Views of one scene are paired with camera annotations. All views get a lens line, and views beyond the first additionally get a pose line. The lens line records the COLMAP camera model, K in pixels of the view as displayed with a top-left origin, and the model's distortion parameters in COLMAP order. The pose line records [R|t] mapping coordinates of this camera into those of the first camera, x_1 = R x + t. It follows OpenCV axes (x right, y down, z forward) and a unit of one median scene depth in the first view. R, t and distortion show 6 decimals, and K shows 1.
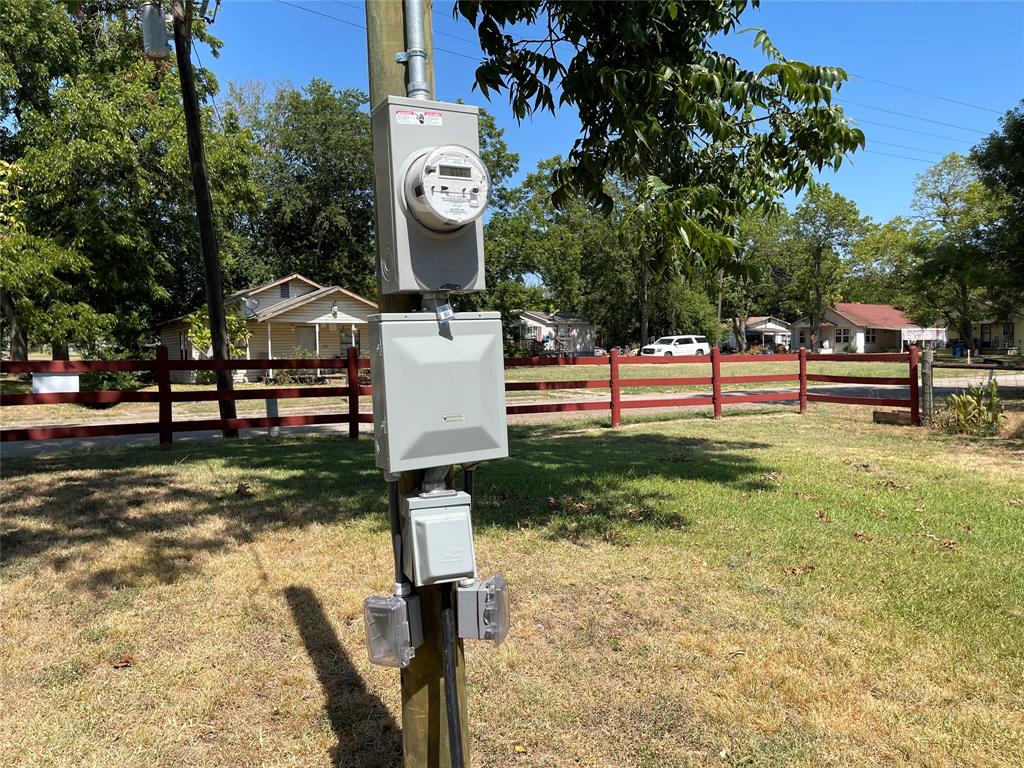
lens RADIAL K [[764.0, 0, 512.0], [0, 764.0, 384.0], [0, 0, 1]] dist [0.074174, -0.112543]
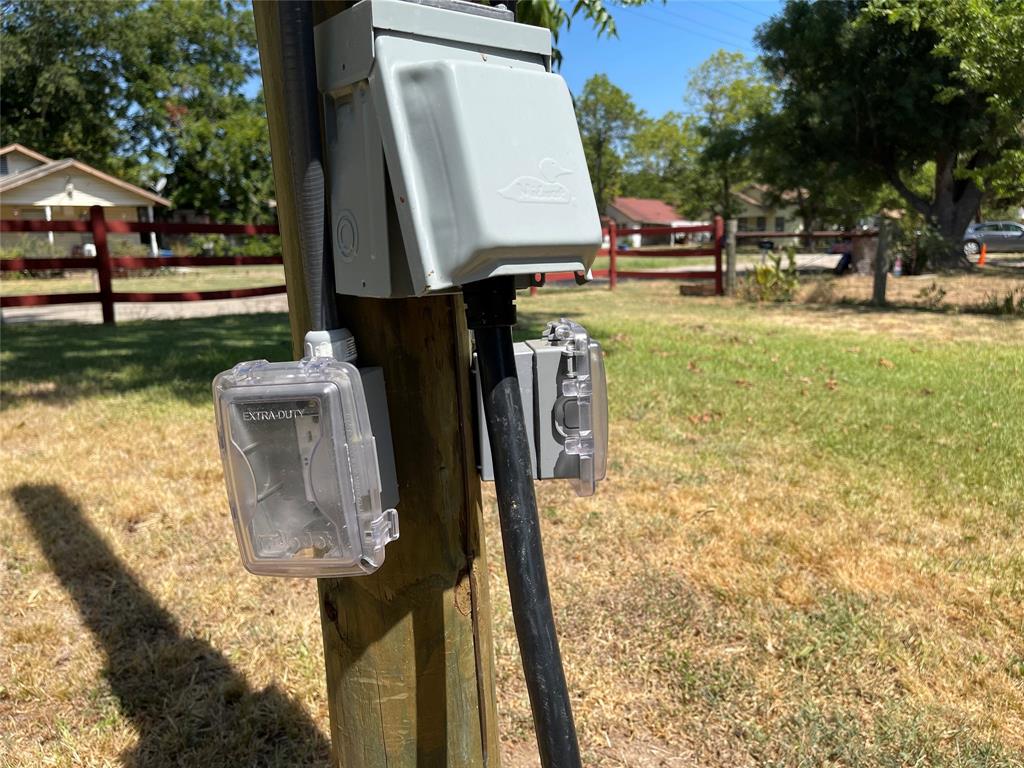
lens RADIAL K [[764.0, 0, 512.0], [0, 764.0, 384.0], [0, 0, 1]] dist [0.074174, -0.112543]
pose [[0.960682, -0.055895, 0.271968, -0.074364], [0.022080, 0.991805, 0.125841, 0.113387], [-0.276773, -0.114888, 0.954043, 0.310810]]
